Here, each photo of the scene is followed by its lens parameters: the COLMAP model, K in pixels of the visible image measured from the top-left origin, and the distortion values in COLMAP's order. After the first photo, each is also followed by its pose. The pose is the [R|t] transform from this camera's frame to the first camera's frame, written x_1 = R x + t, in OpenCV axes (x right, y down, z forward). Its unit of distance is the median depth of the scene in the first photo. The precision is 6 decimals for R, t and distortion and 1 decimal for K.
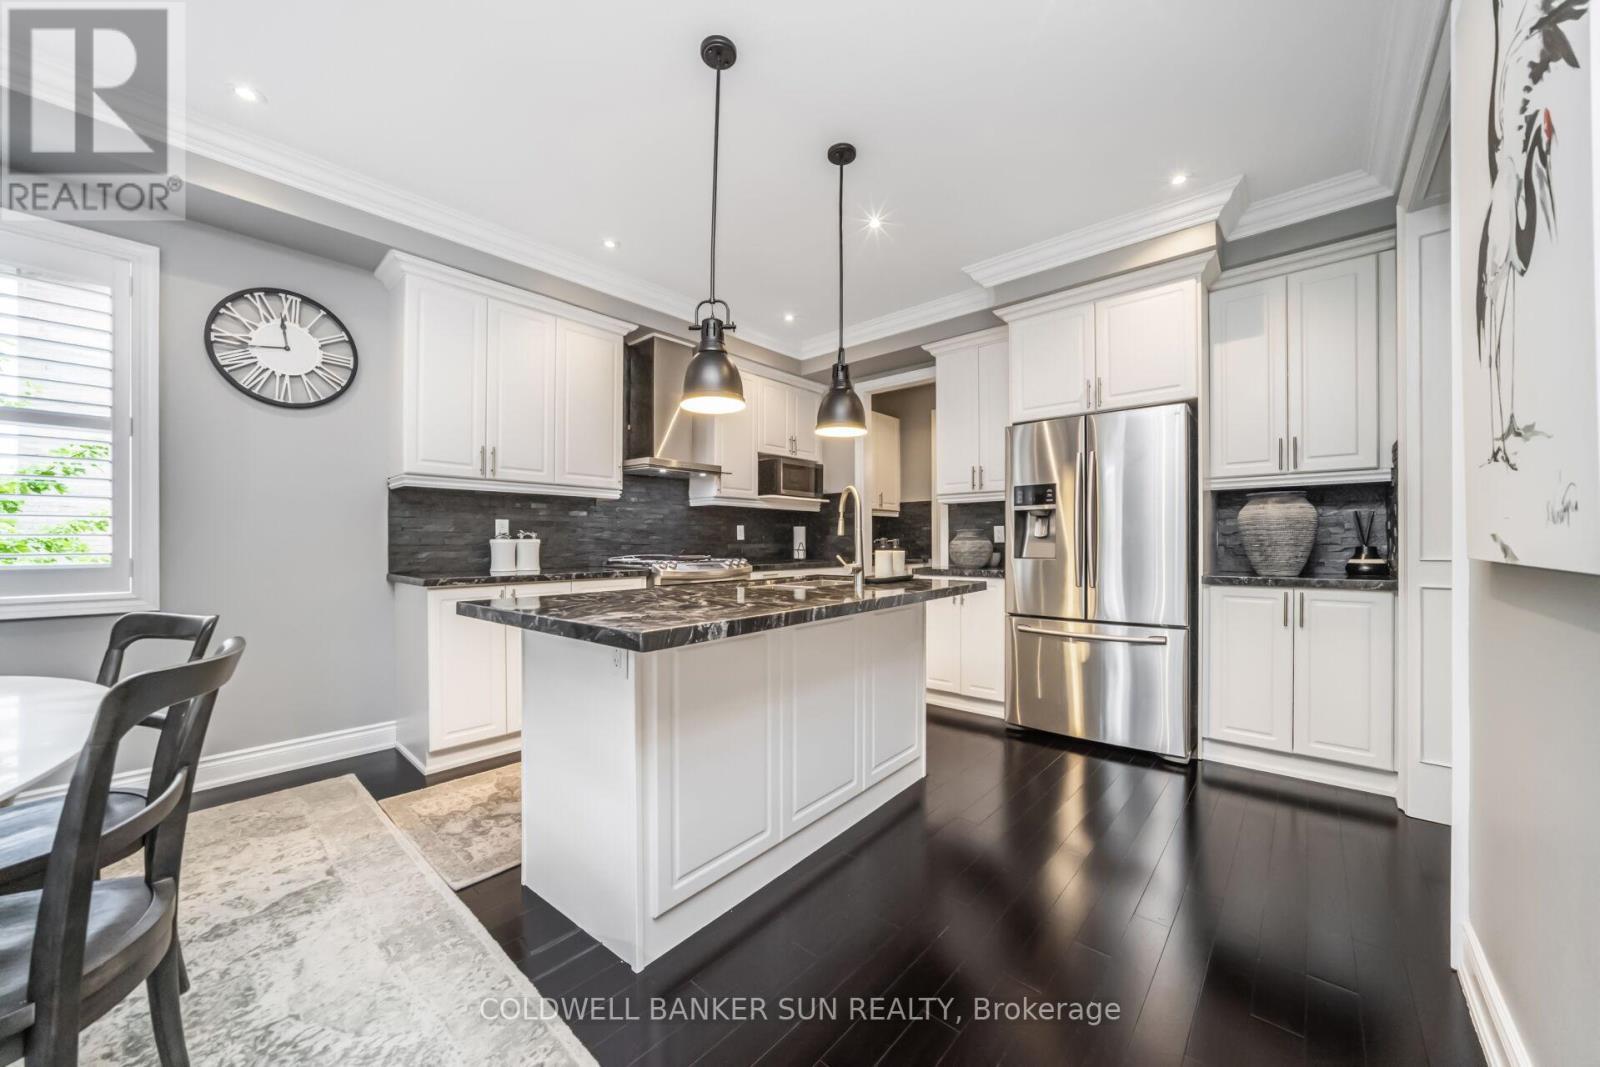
lens RADIAL K [[581.9, 0, 797.6], [0, 581.9, 539.8], [0, 0, 1]] dist [-0.001255, 0.000040]
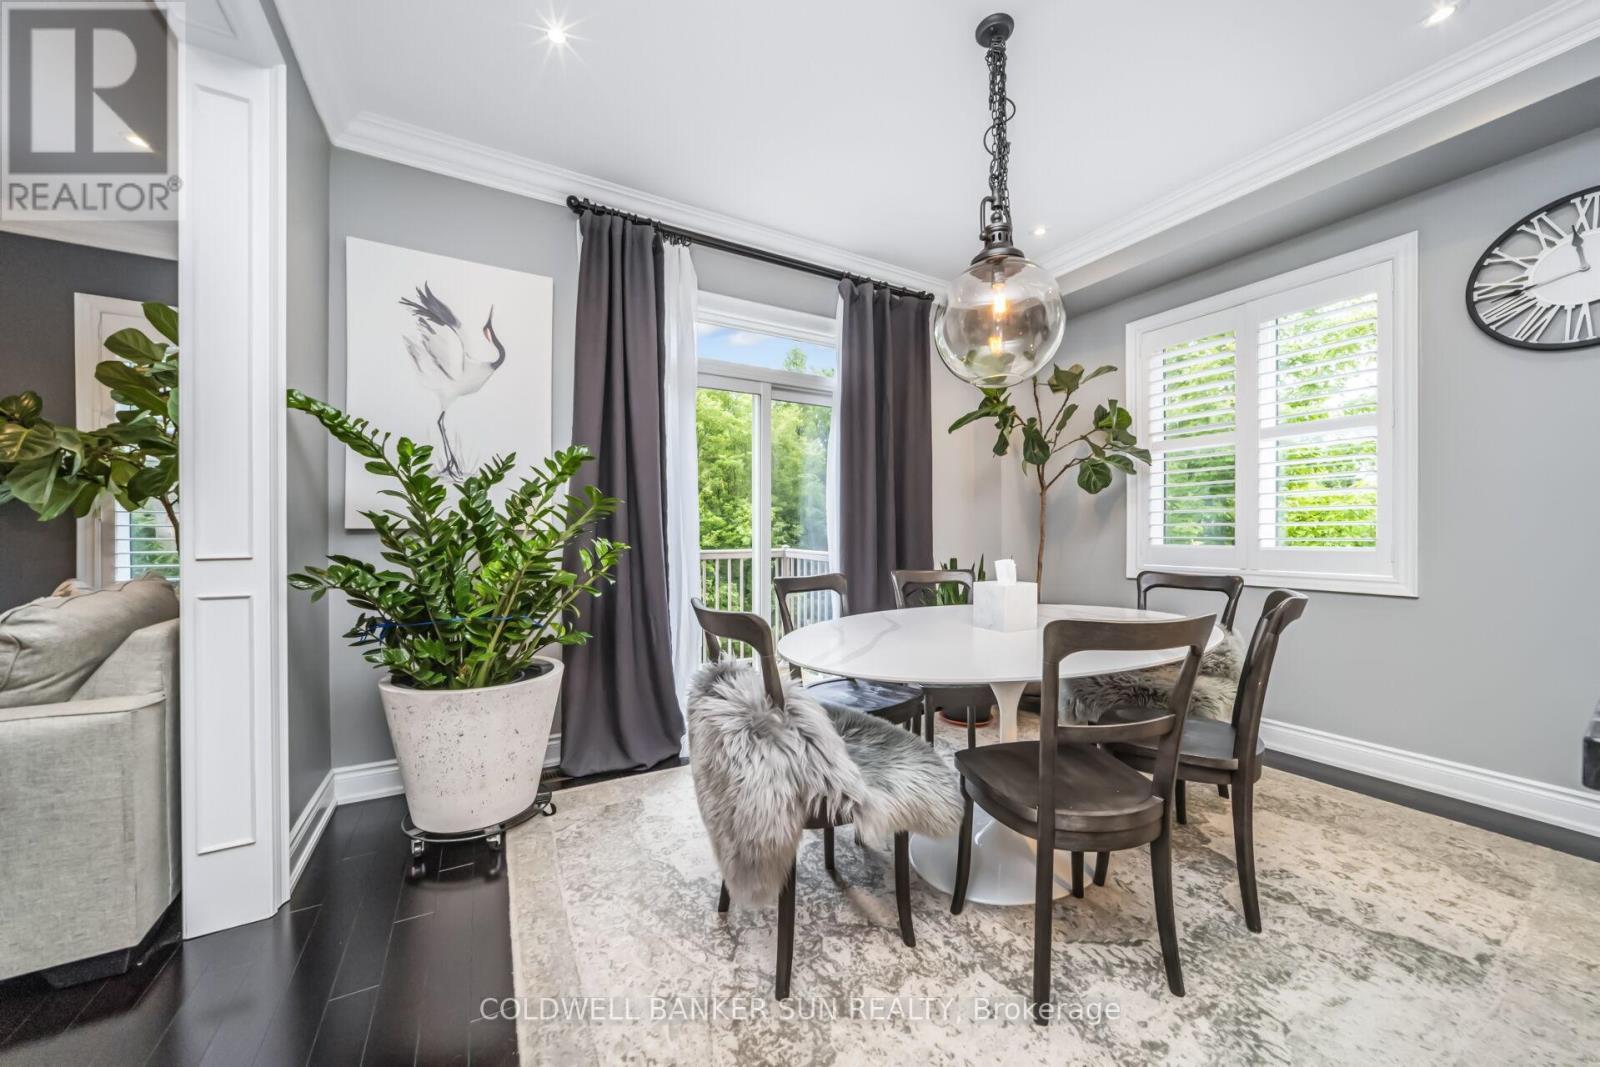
lens RADIAL K [[562.0, 0, 803.6], [0, 562.0, 532.4], [0, 0, 1]] dist [-0.000397, 0.000253]
pose [[-0.307346, 0.000264, -0.951598, 0.118009], [0.004840, 0.999987, -0.001286, 0.007180], [0.951586, -0.005001, -0.307343, 0.265028]]
